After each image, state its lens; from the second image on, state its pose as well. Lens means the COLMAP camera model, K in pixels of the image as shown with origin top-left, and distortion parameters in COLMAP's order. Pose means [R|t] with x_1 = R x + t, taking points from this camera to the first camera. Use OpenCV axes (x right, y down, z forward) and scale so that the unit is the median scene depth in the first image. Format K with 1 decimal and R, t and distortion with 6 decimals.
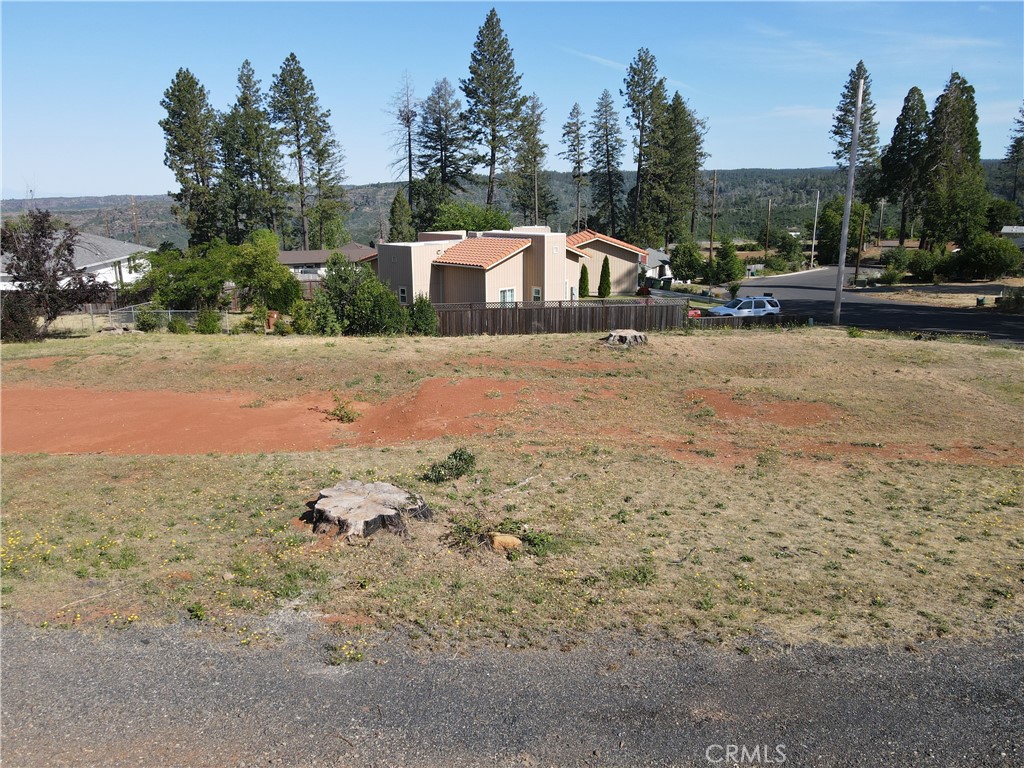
lens RADIAL K [[747.8, 0, 508.6], [0, 747.8, 379.8], [0, 0, 1]] dist [0.005670, 0.022327]
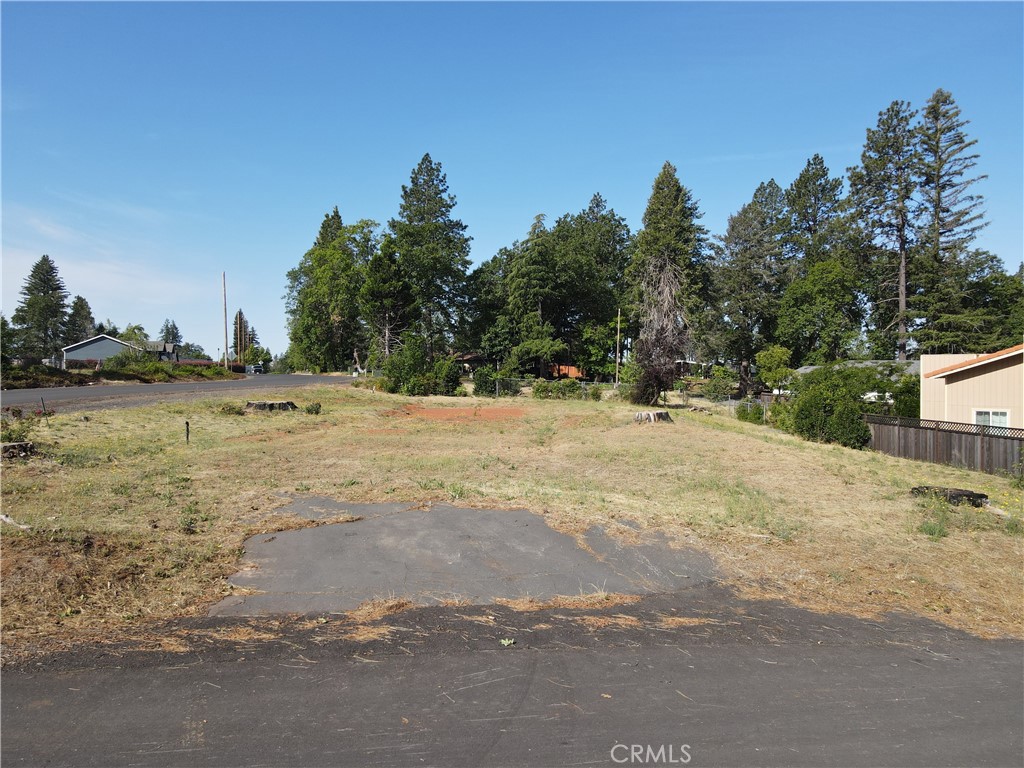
lens RADIAL K [[747.8, 0, 509.8], [0, 747.8, 379.0], [0, 0, 1]] dist [0.005670, 0.022327]
pose [[0.003361, 0.018251, -0.999828, 0.826793], [-0.242961, 0.969889, 0.016887, -0.056393], [0.970030, 0.242863, 0.007694, 0.607749]]
